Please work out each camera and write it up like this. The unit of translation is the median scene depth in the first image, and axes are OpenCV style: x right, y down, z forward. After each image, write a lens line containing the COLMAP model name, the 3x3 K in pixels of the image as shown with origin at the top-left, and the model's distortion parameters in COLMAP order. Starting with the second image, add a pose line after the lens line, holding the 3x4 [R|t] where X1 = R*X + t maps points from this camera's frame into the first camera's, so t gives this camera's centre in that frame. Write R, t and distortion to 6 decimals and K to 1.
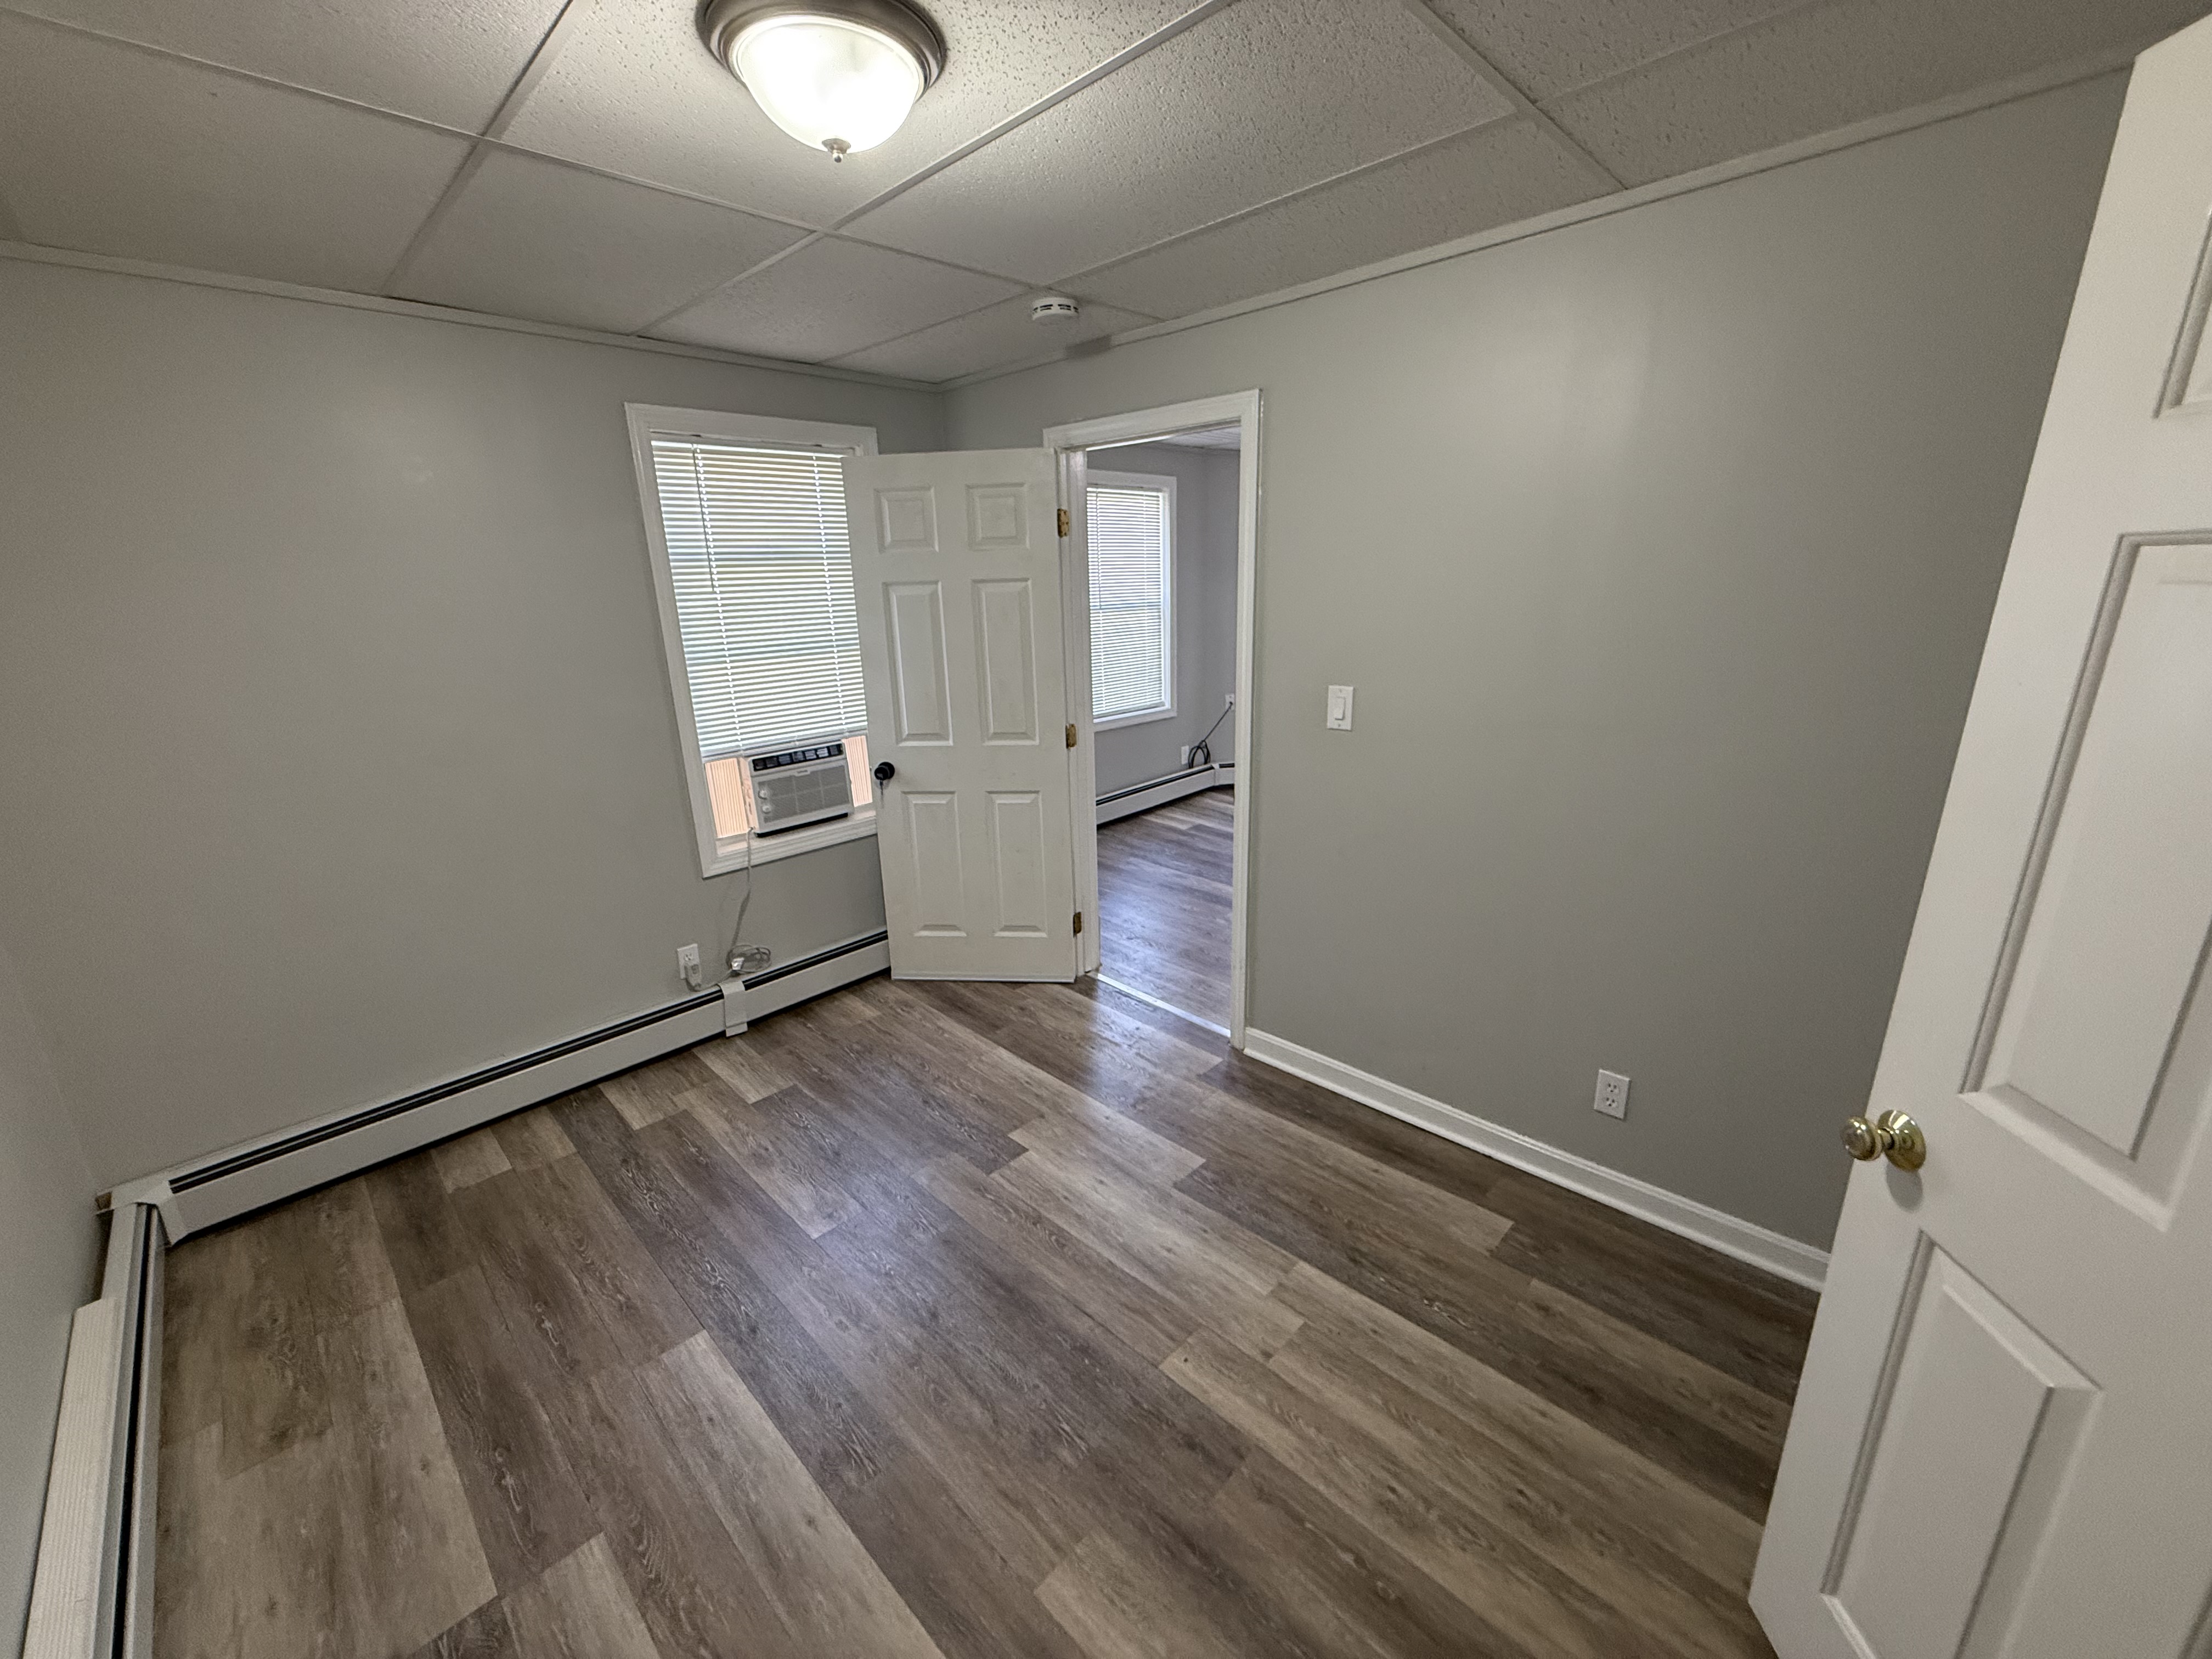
lens RADIAL K [[873.9, 0, 1098.2], [0, 873.9, 828.5], [0, 0, 1]] dist [0.002715, -0.000518]
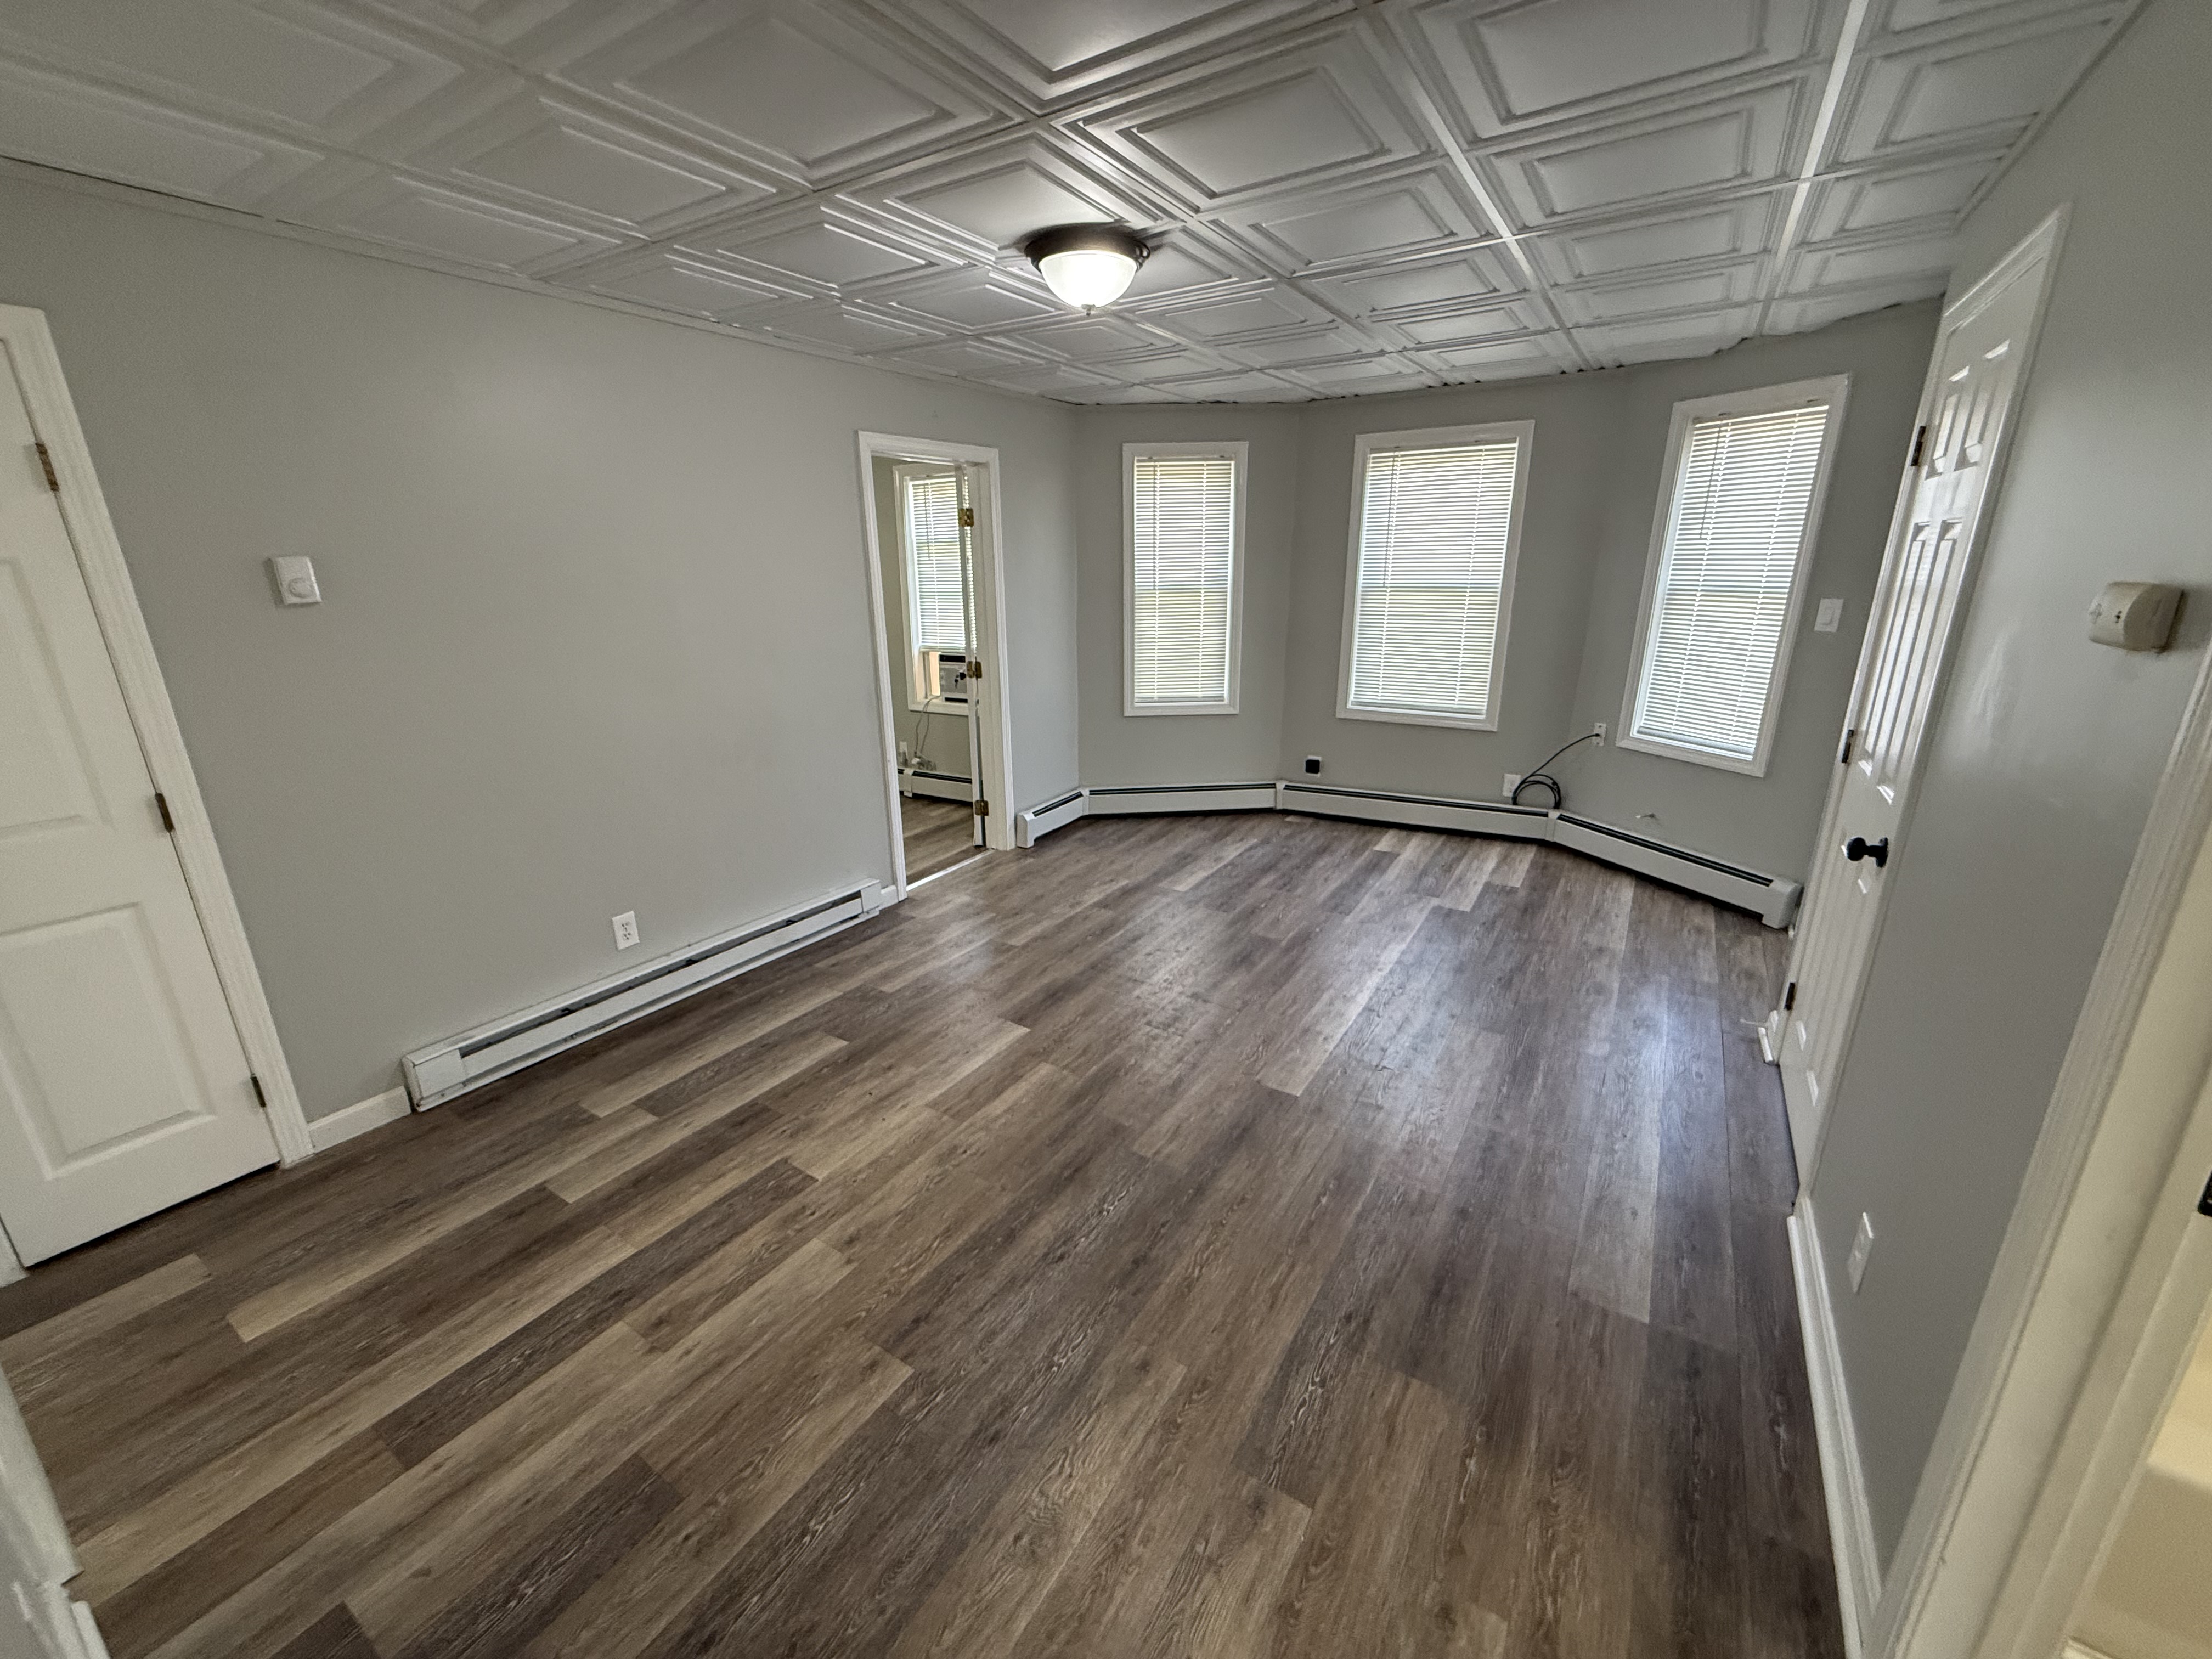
lens RADIAL K [[873.9, 0, 1095.9], [0, 873.9, 817.4], [0, 0, 1]] dist [0.002715, -0.000518]
pose [[0.192463, 0.297127, -0.935240, 2.275983], [-0.263033, 0.933803, 0.242541, -0.447007], [0.945395, 0.199319, 0.257876, 1.358033]]
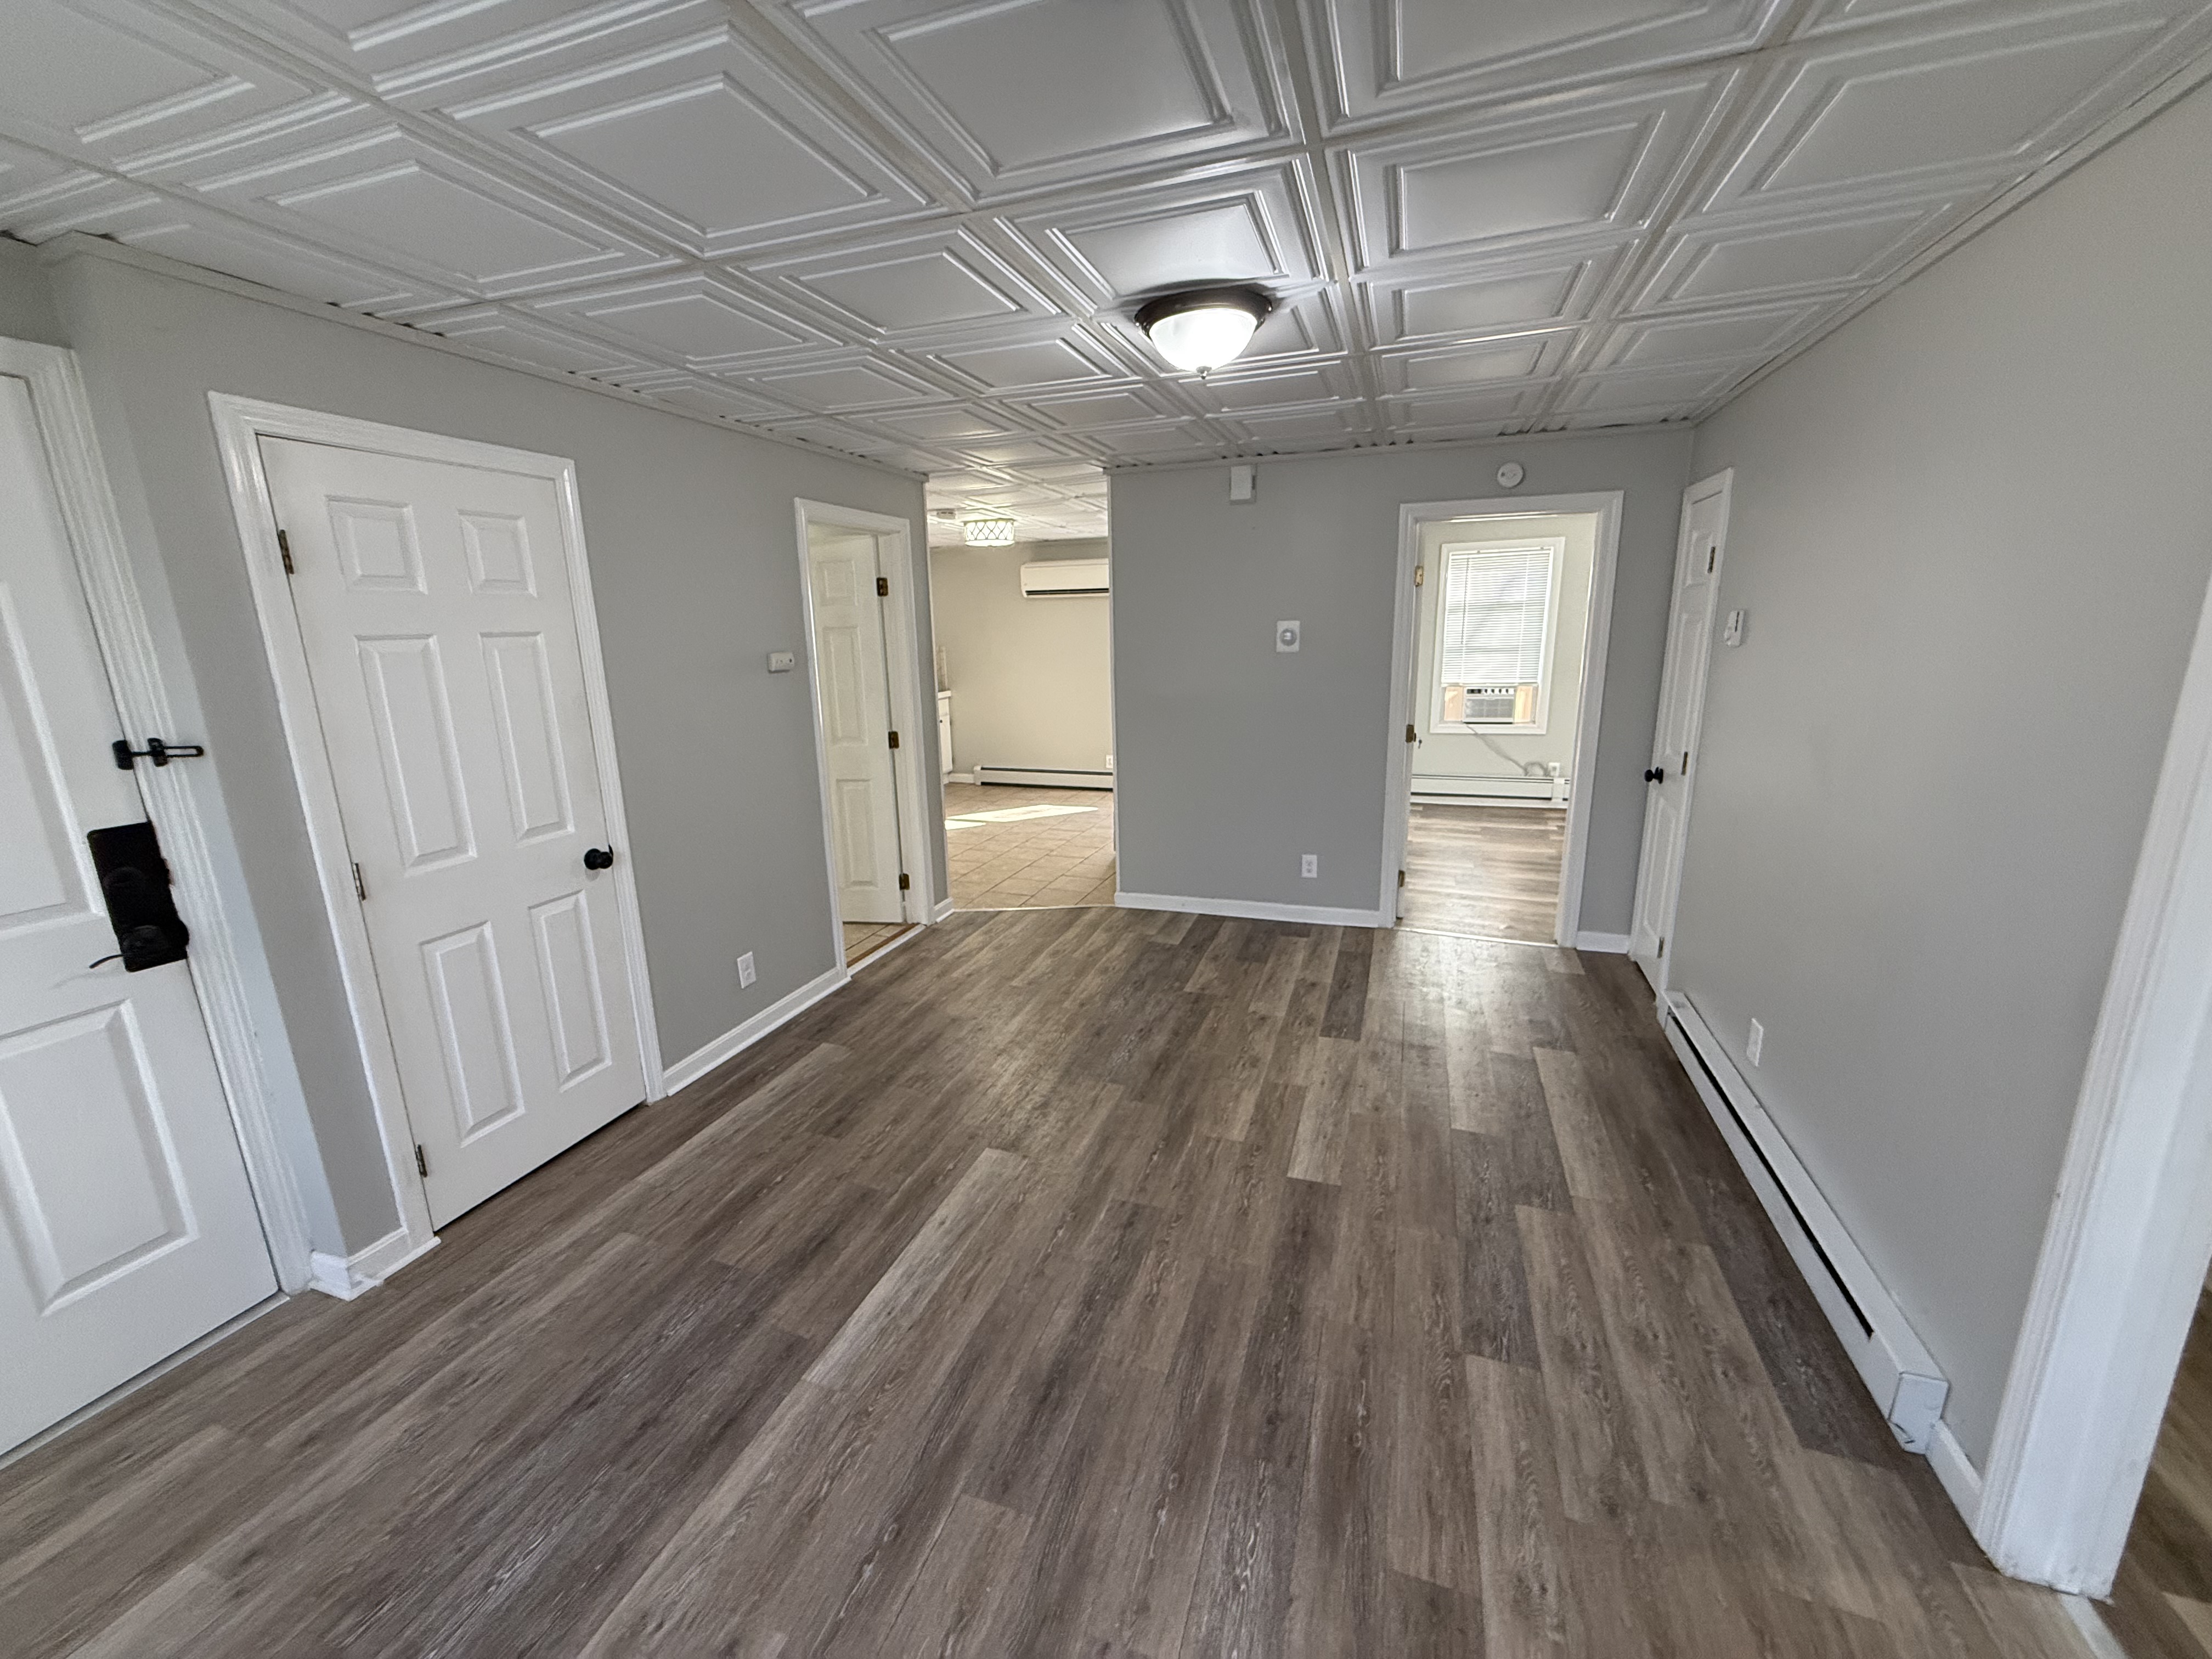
lens RADIAL K [[878.9, 0, 1109.4], [0, 878.9, 825.8], [0, 0, 1]] dist [0.003278, 0.000008]
pose [[-0.429066, -0.173430, 0.886467, 0.062750], [0.280755, 0.907180, 0.313372, -0.647356], [-0.858533, 0.383337, -0.340549, 2.162002]]
